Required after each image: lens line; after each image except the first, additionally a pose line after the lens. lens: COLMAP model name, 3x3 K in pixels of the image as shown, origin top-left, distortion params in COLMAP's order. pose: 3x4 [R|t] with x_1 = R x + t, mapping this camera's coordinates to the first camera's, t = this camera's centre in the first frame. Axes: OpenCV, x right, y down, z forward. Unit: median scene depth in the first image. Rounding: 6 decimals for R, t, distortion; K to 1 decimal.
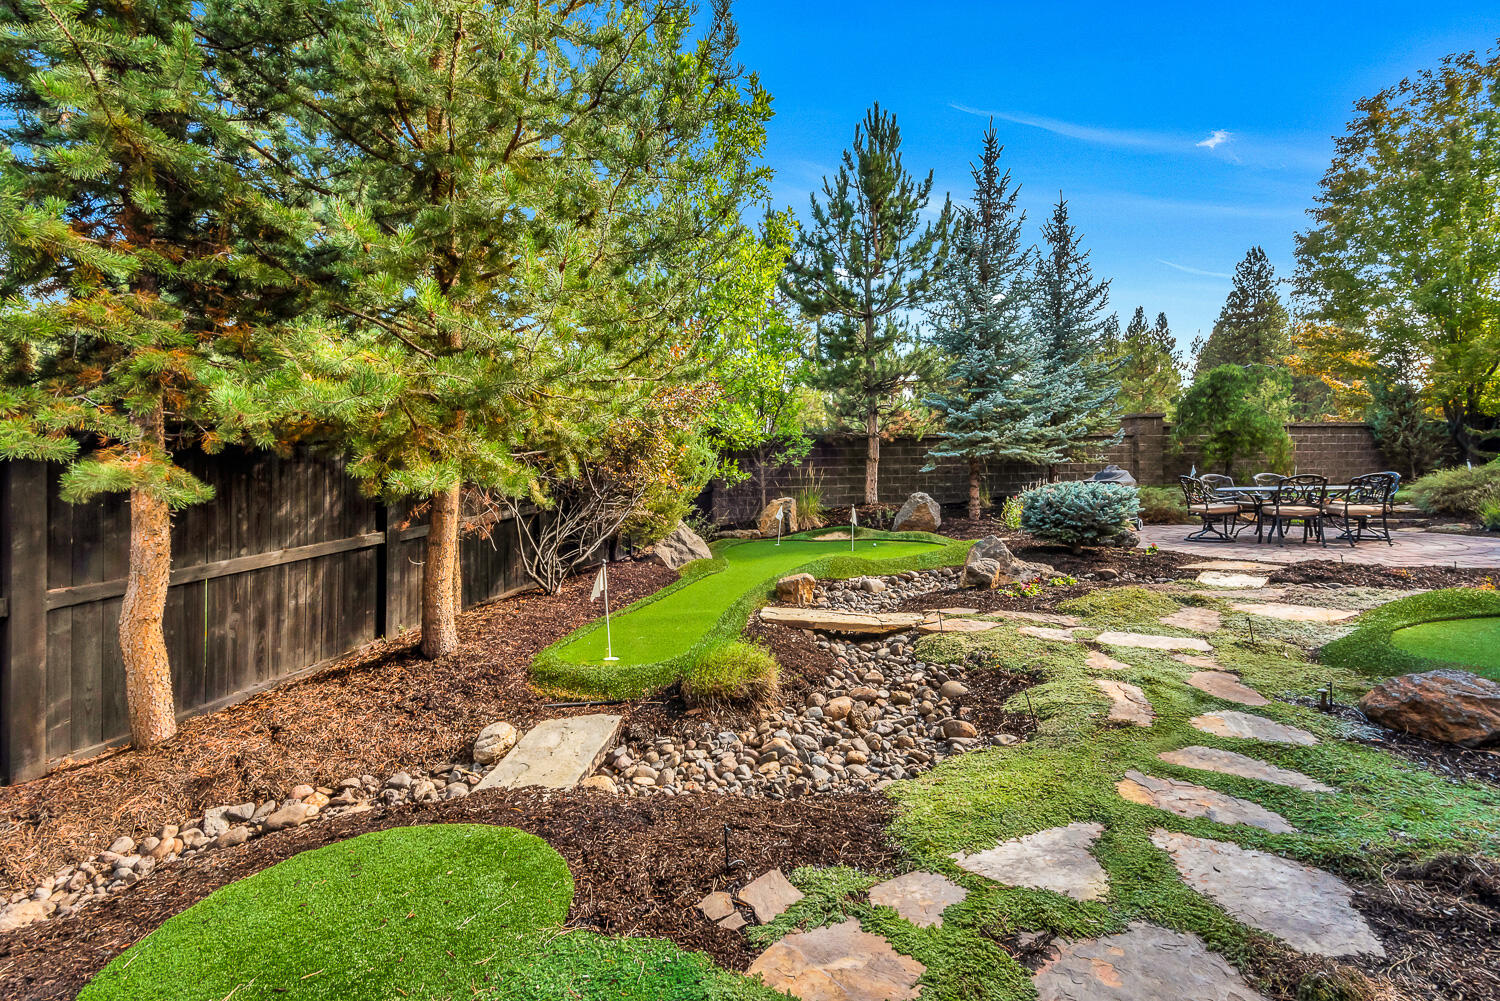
lens RADIAL K [[698.7, 0, 757.9], [0, 698.7, 500.5], [0, 0, 1]] dist [0.002103, -0.000101]
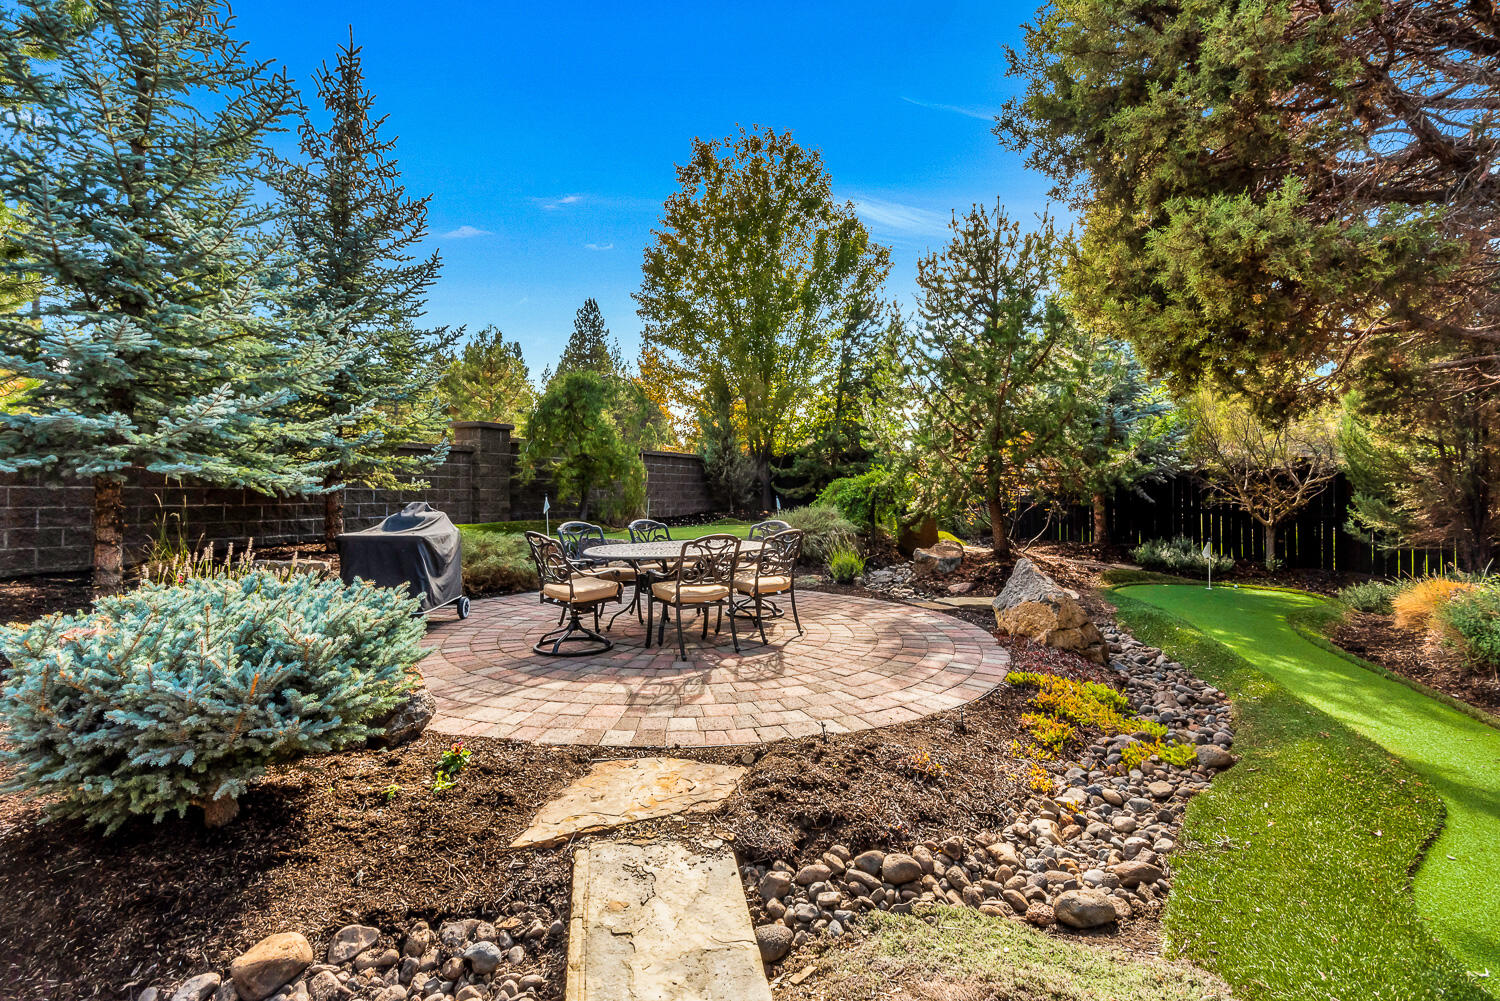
lens RADIAL K [[698.7, 0, 754.6], [0, 698.7, 495.7], [0, 0, 1]] dist [0.002103, -0.000101]
pose [[0.658394, 0.019827, 0.752412, 0.225775], [0.000385, 0.999644, -0.026679, -0.034281], [-0.752674, 0.017855, 0.658152, 0.370486]]
